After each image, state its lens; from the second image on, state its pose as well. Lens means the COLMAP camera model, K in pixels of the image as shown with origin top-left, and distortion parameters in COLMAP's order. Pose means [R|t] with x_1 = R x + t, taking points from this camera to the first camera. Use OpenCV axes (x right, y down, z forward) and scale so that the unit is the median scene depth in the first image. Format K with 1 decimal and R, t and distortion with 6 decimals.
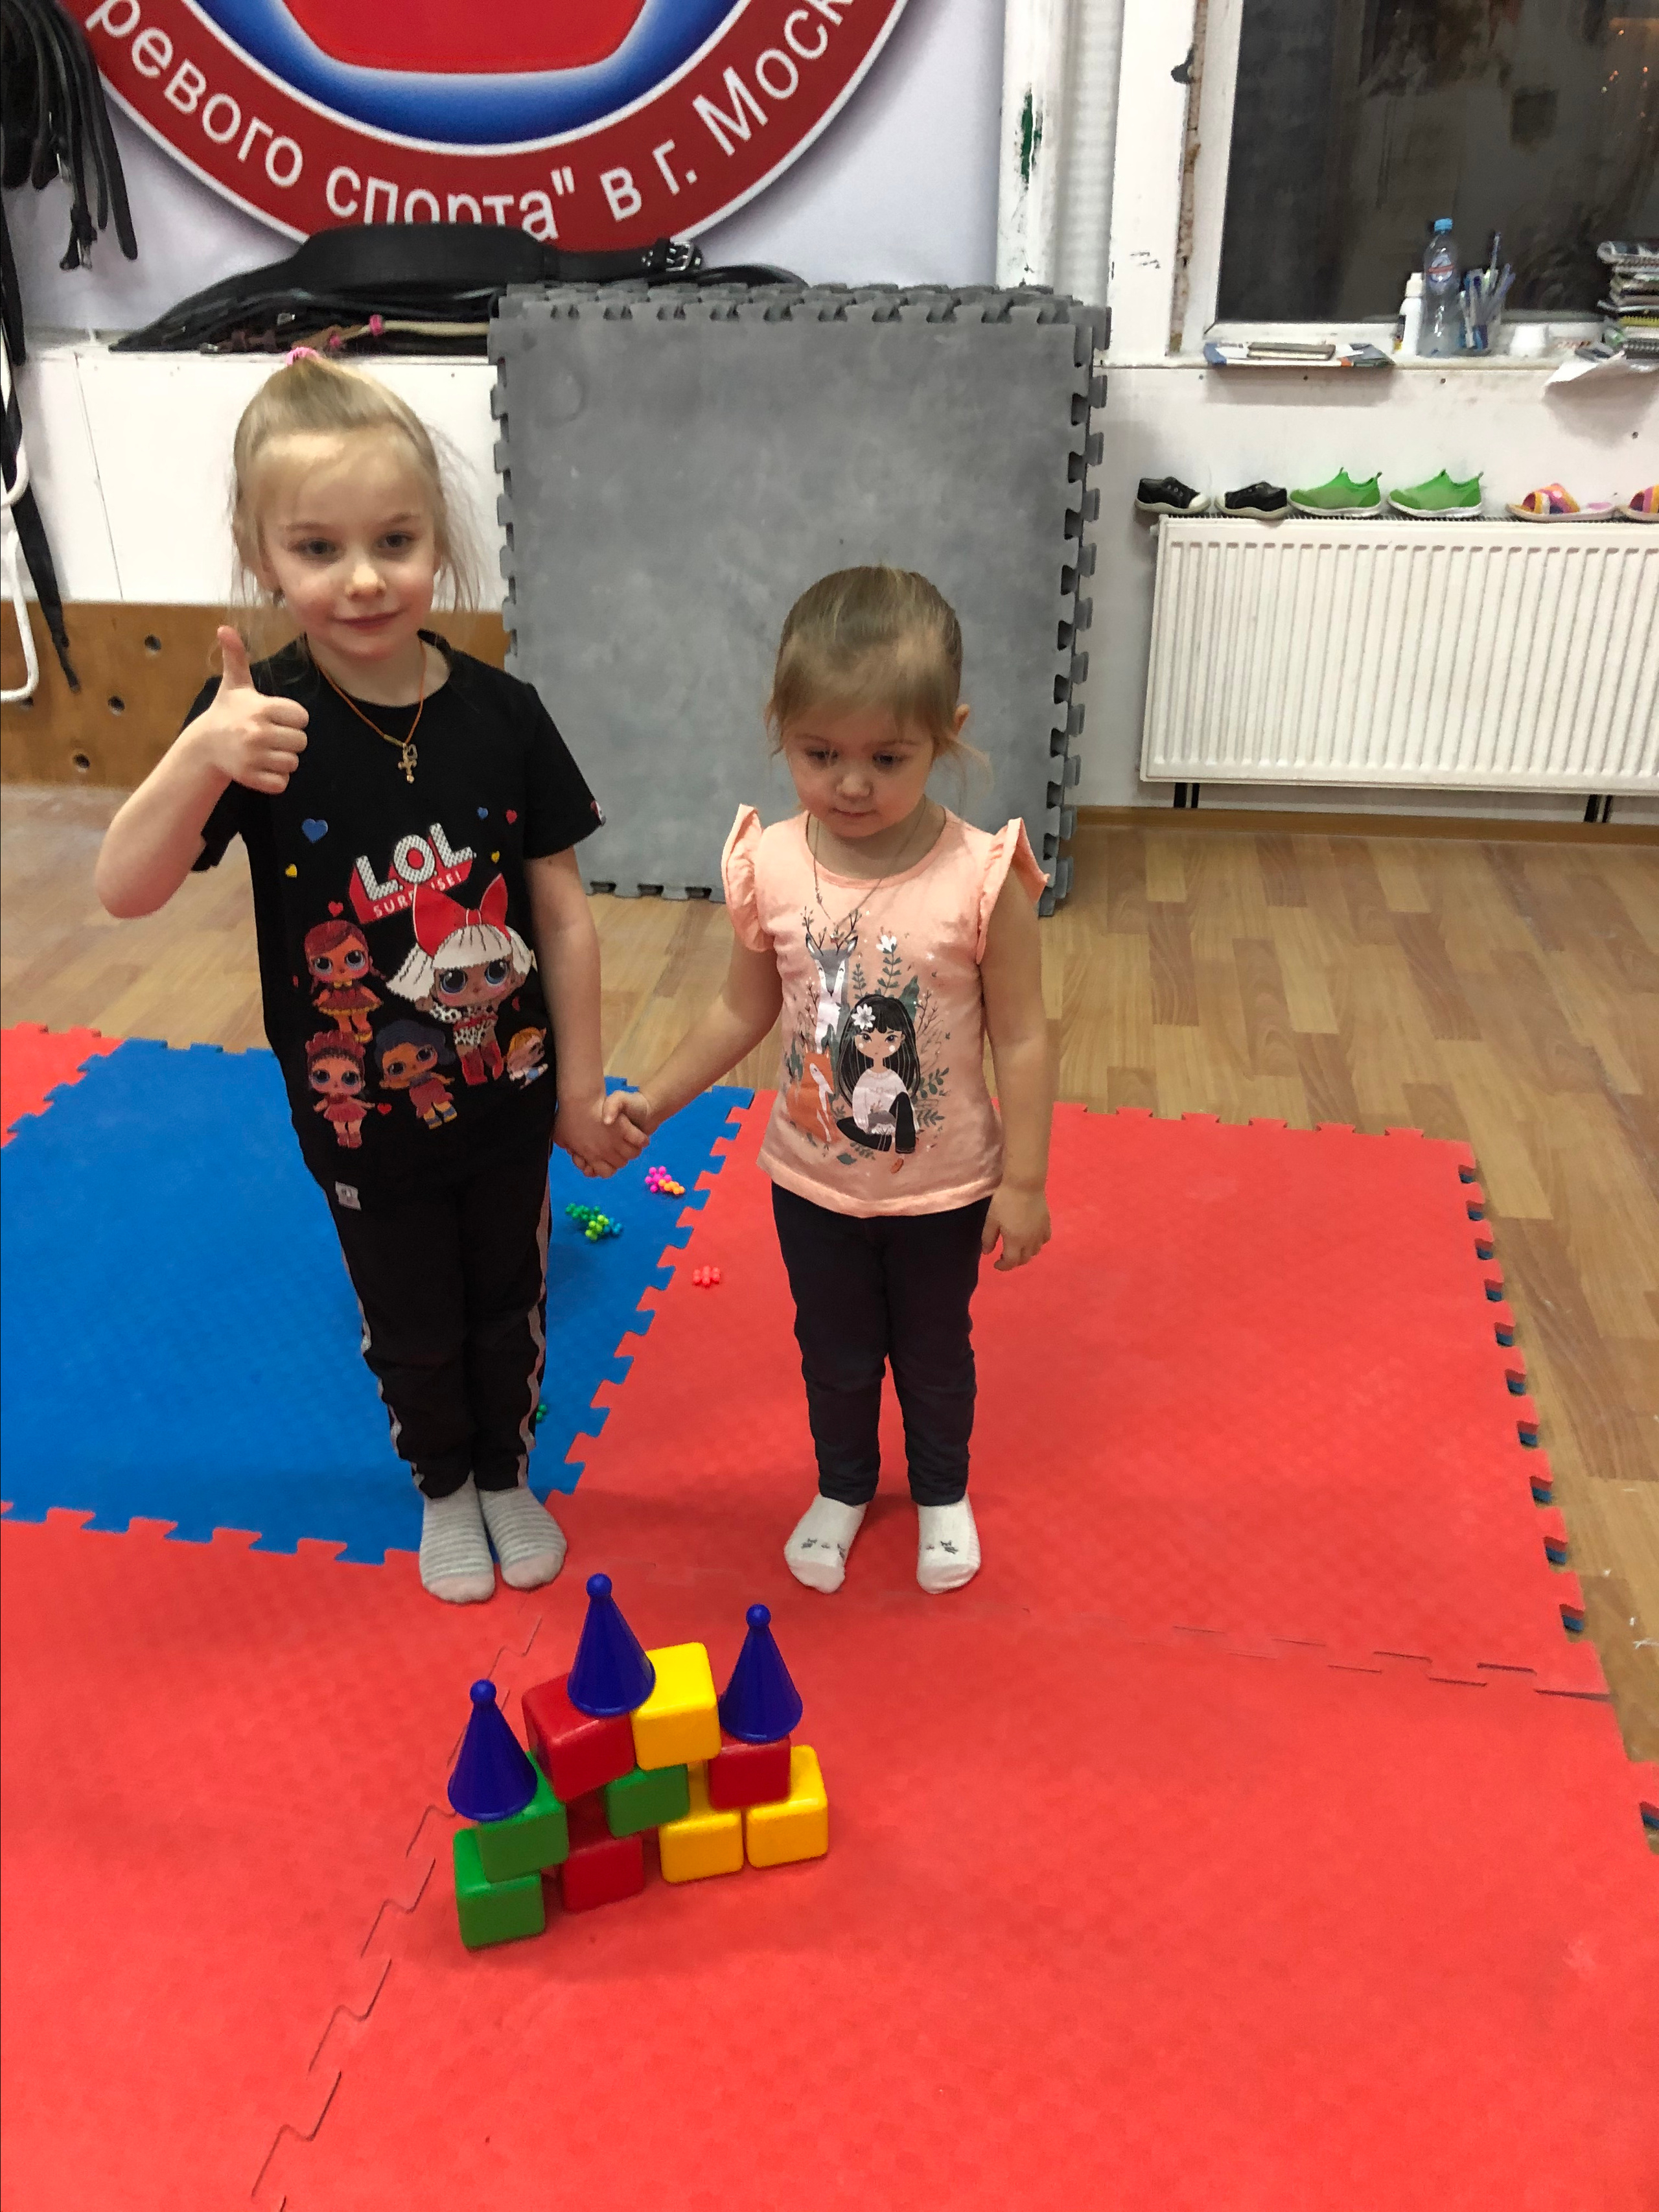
lens RADIAL K [[1797.3, 0, 830.3], [0, 1797.3, 1109.4], [0, 0, 1]] dist [0.013102, 0.011696]
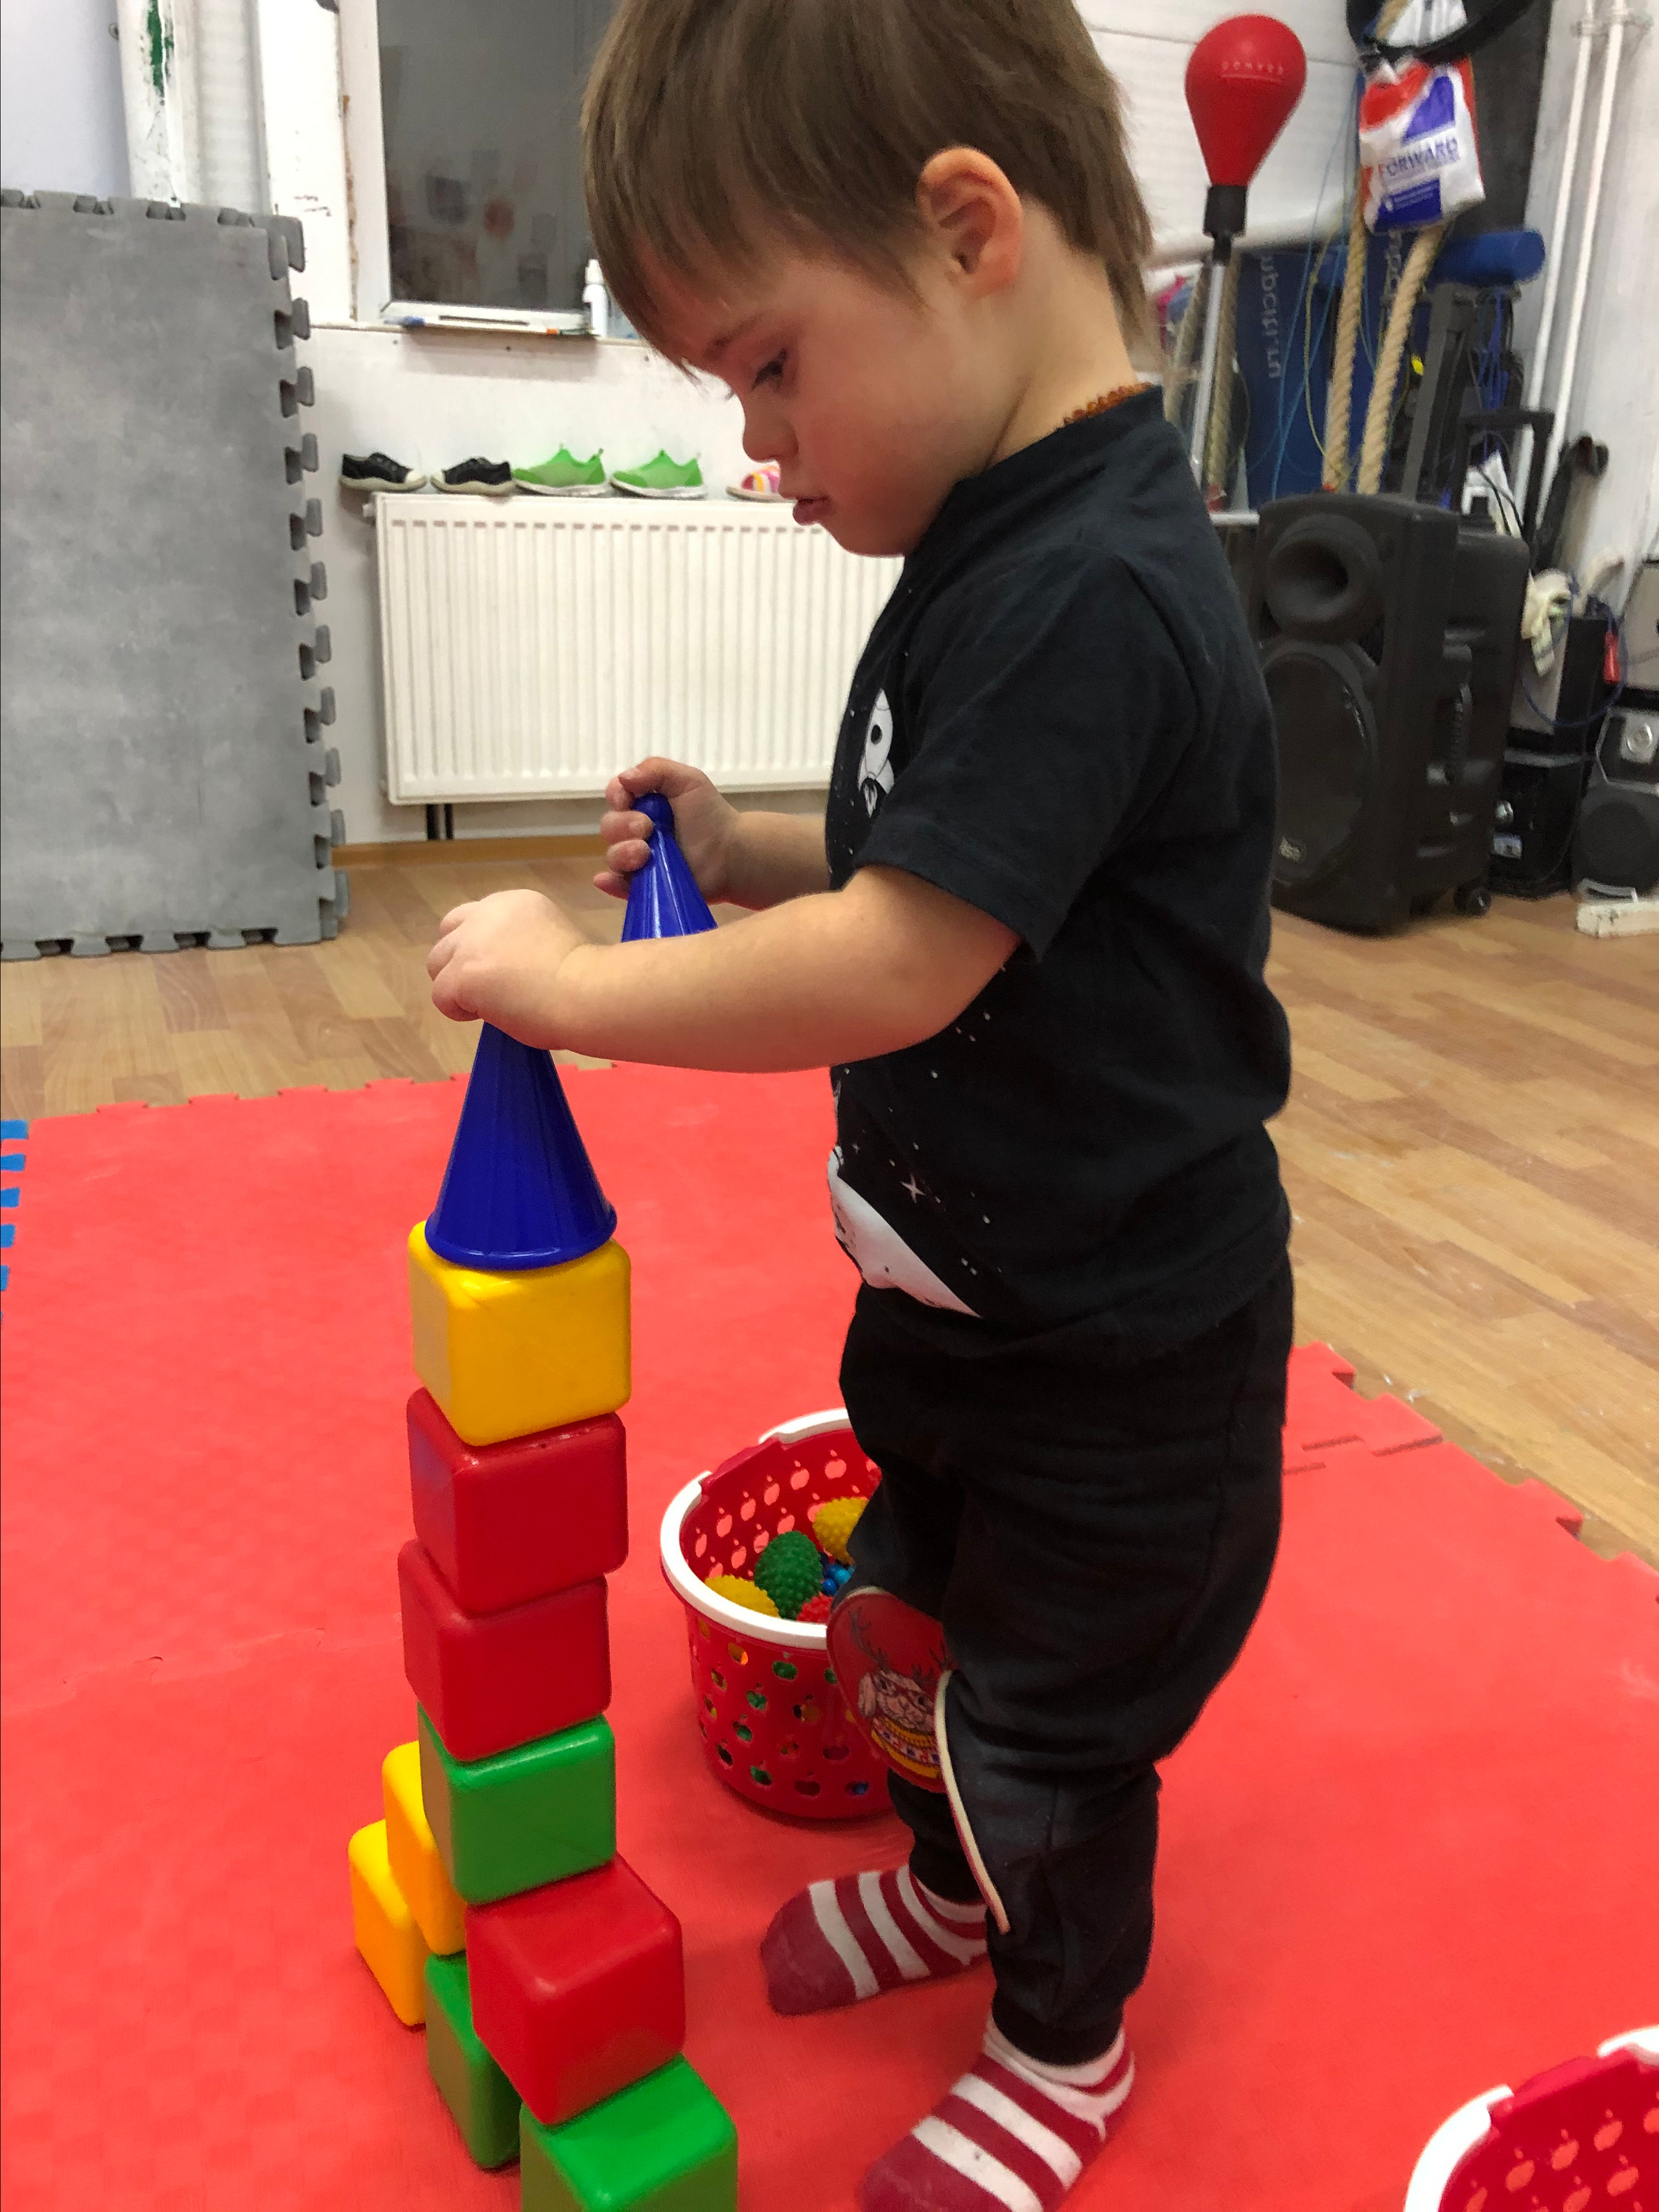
lens RADIAL K [[1797.3, 0, 827.7], [0, 1797.3, 1097.1], [0, 0, 1]] dist [0.013102, 0.011696]
pose [[0.856165, -0.127865, 0.500632, -0.107857], [0.216111, 0.968695, -0.122174, 0.114779], [-0.469338, 0.212793, 0.856995, 0.210668]]
